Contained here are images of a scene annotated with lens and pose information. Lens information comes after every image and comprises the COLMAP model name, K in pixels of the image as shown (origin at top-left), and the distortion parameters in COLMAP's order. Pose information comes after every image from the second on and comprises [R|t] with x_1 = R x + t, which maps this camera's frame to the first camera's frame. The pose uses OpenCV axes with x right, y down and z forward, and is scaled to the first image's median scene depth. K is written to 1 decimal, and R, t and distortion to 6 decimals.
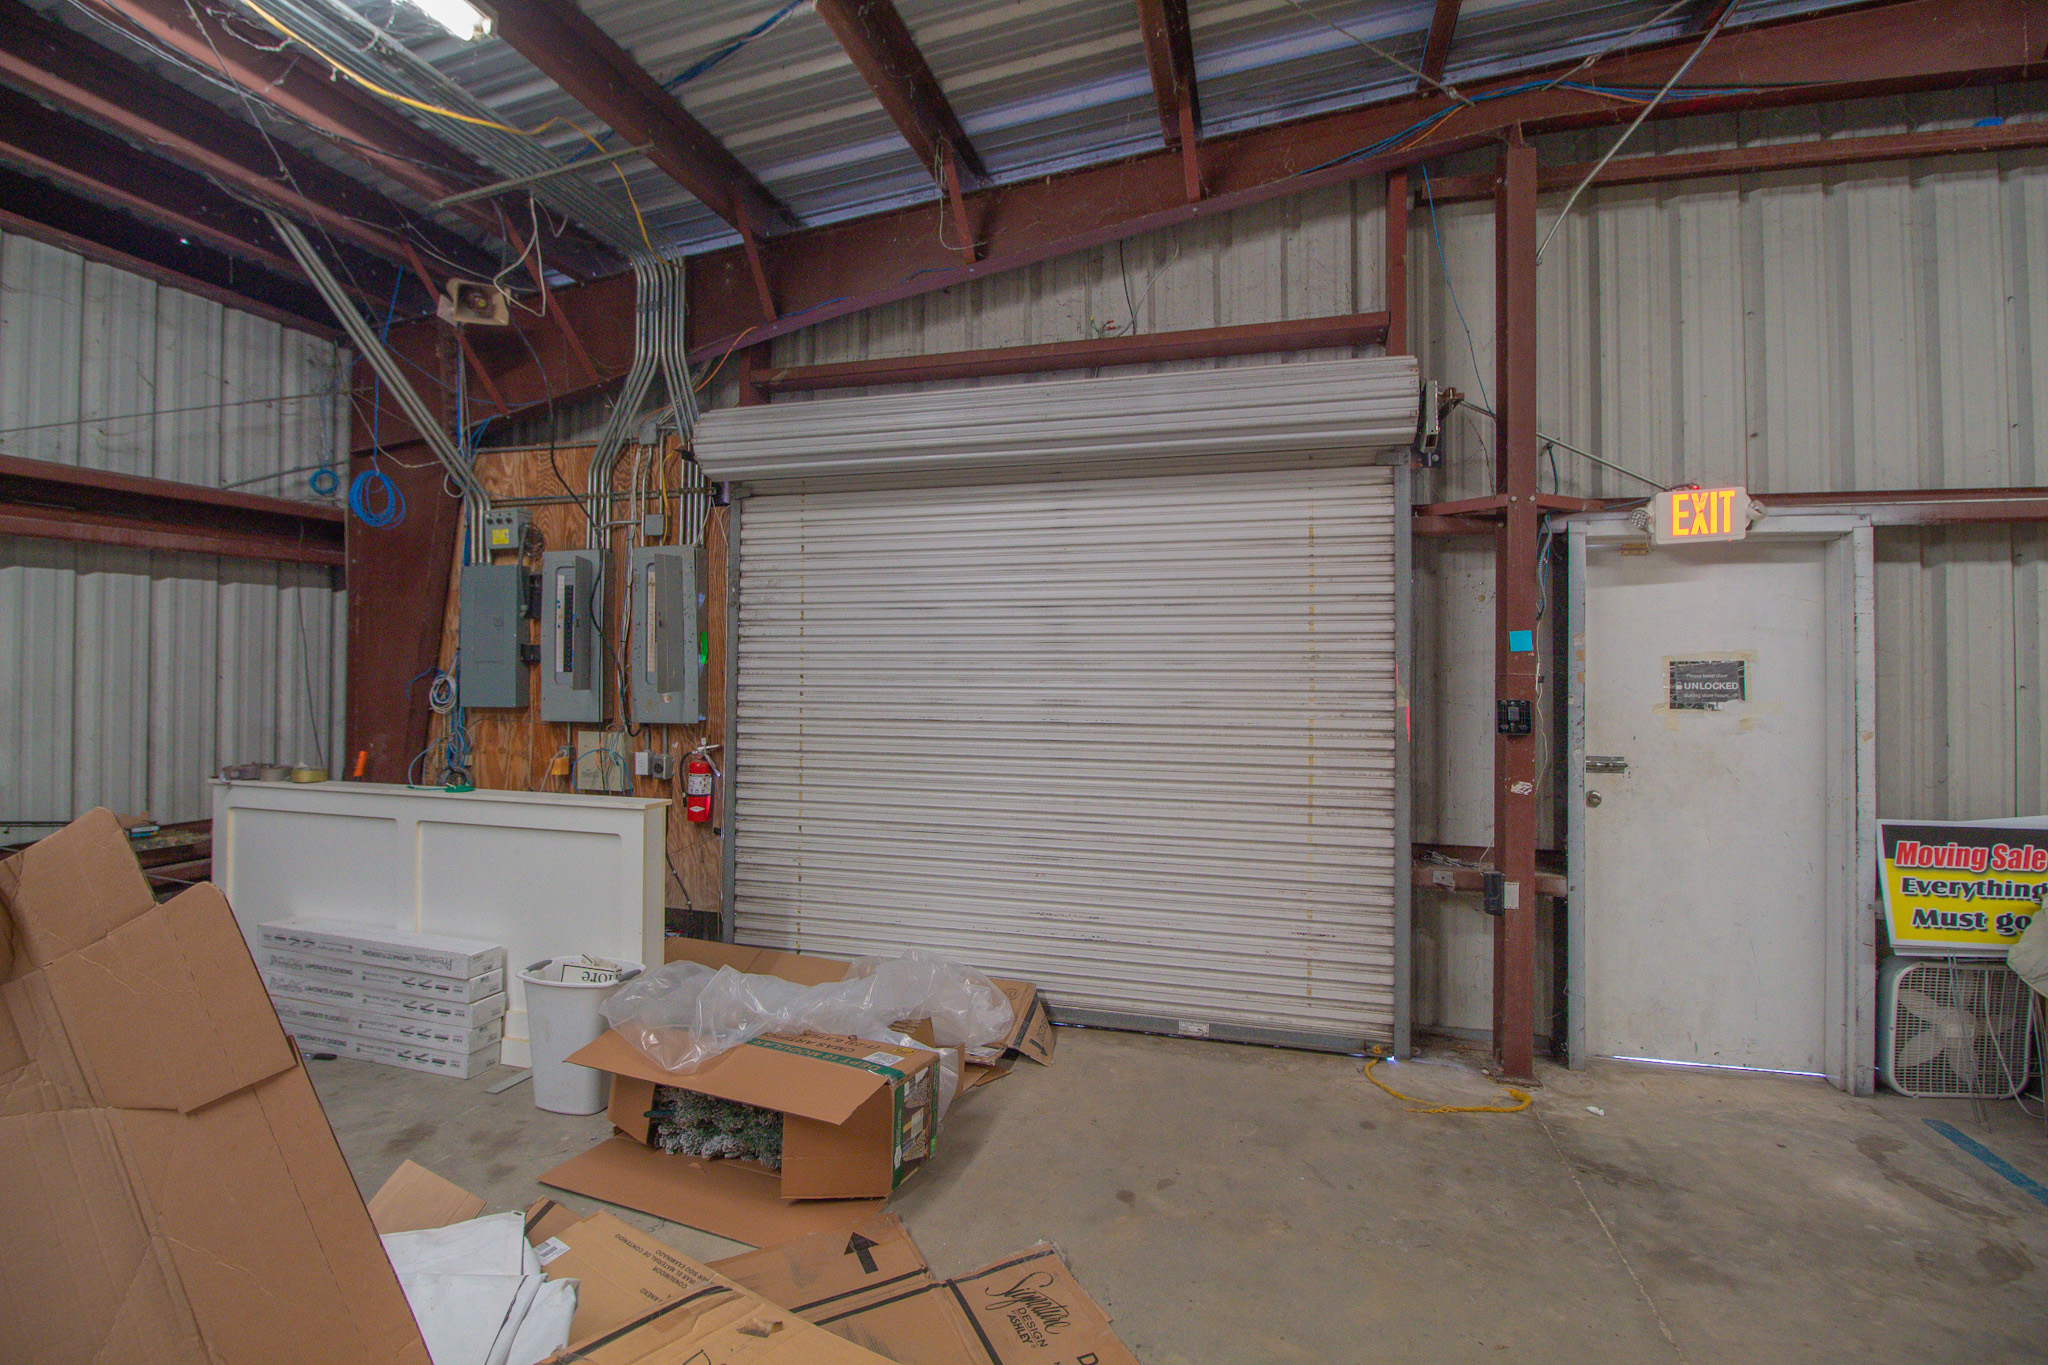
lens RADIAL K [[955.4, 0, 1025.6], [0, 955.4, 648.0], [0, 0, 1]] dist [-0.000449, -0.000162]
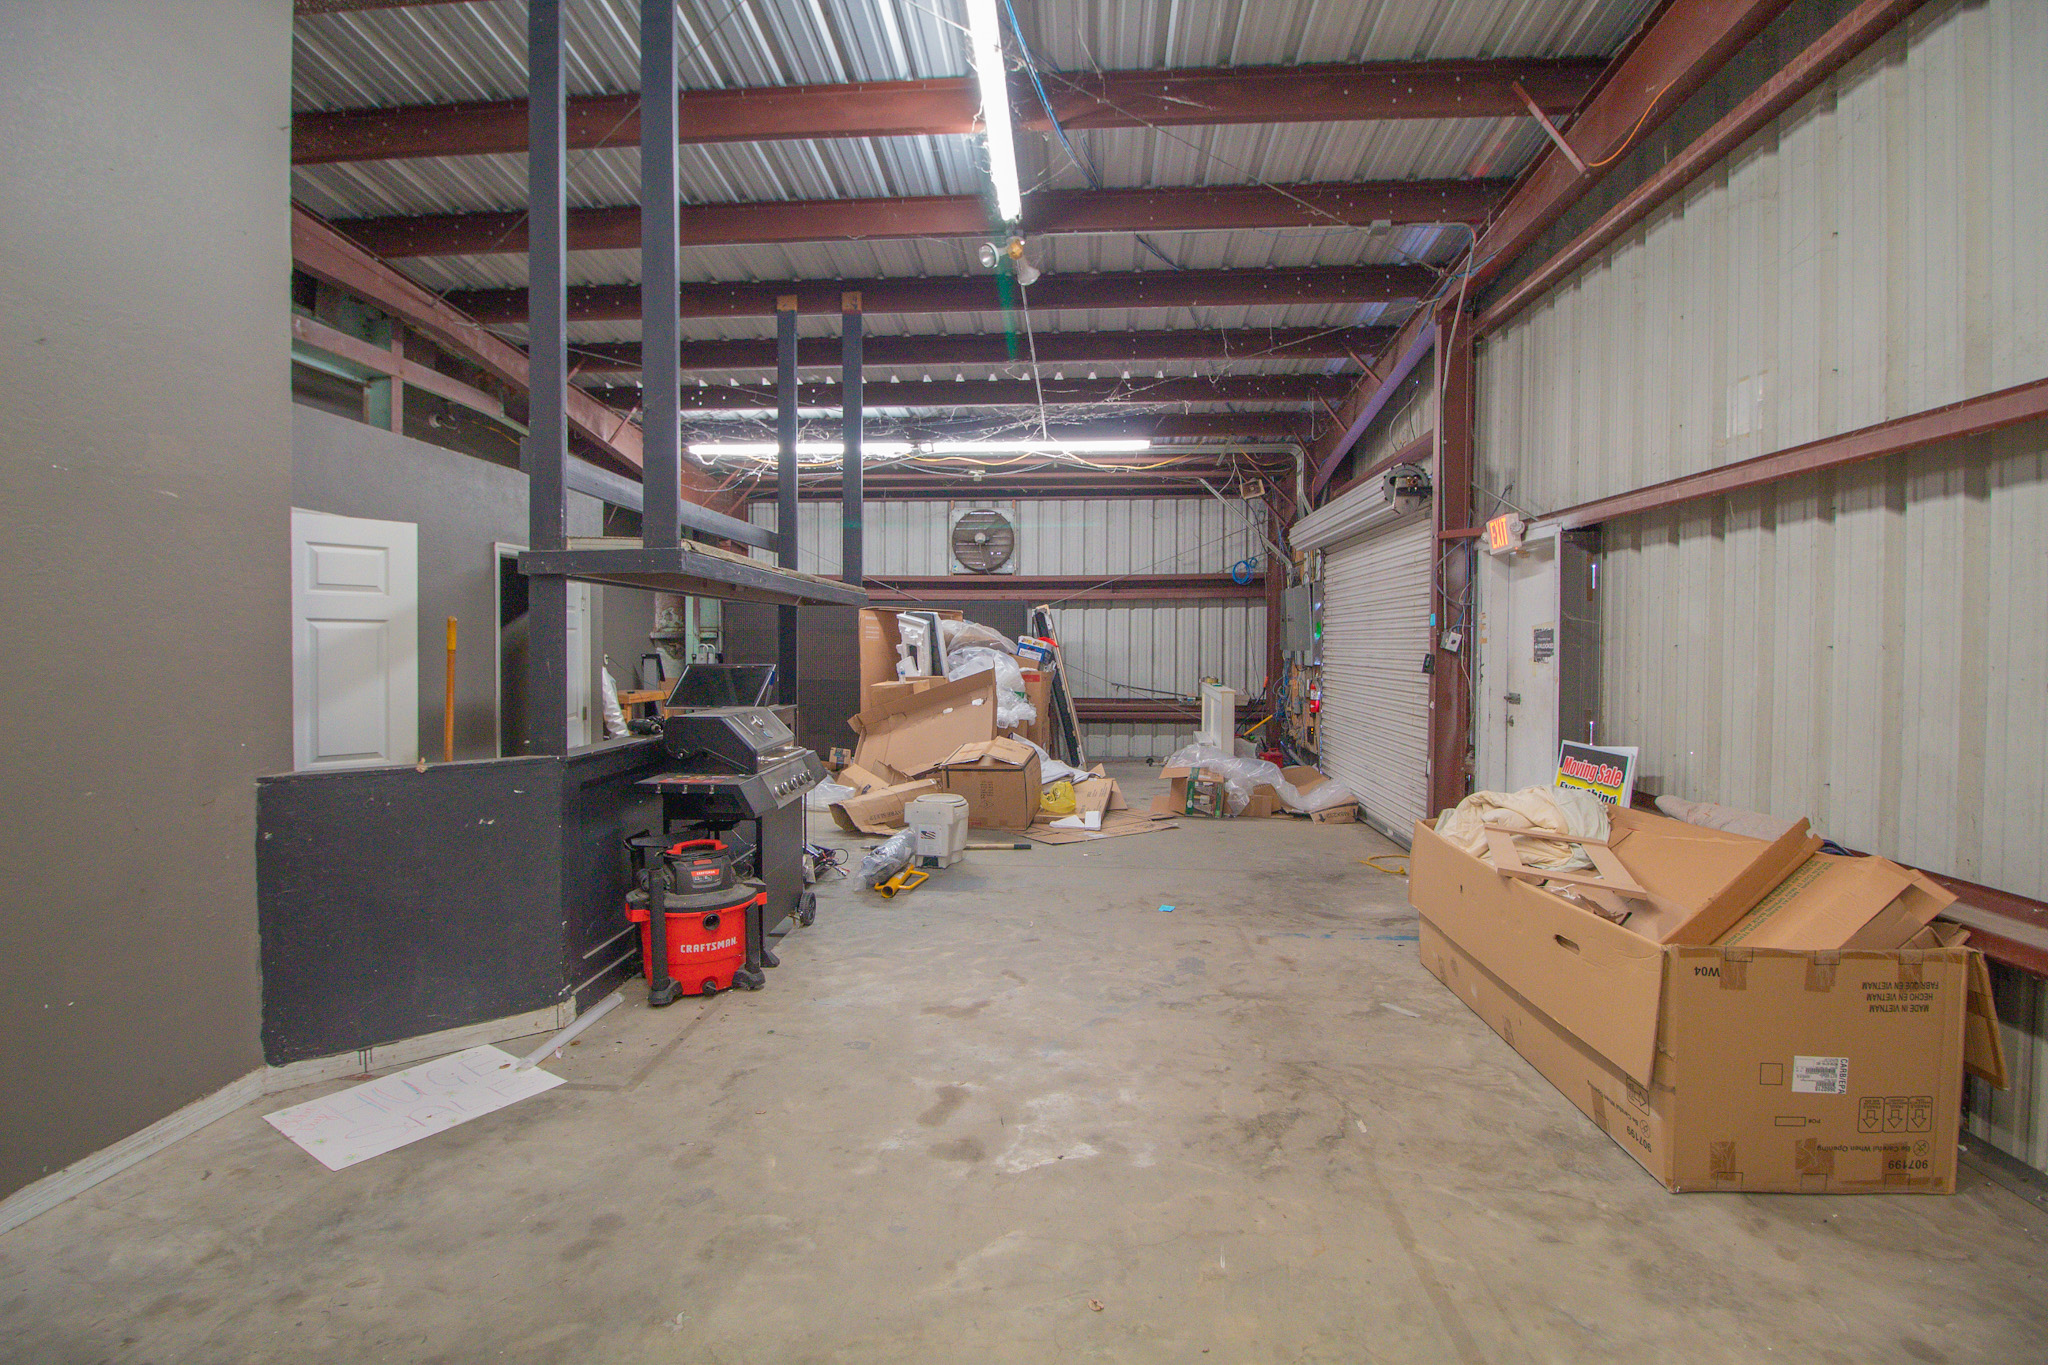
lens RADIAL K [[955.4, 0, 1025.6], [0, 955.4, 648.0], [0, 0, 1]] dist [-0.000449, -0.000162]
pose [[0.169043, 0.002522, -0.985605, 1.852907], [0.011385, 0.999925, 0.004512, 0.033269], [0.985543, -0.011984, 0.169002, 0.024812]]
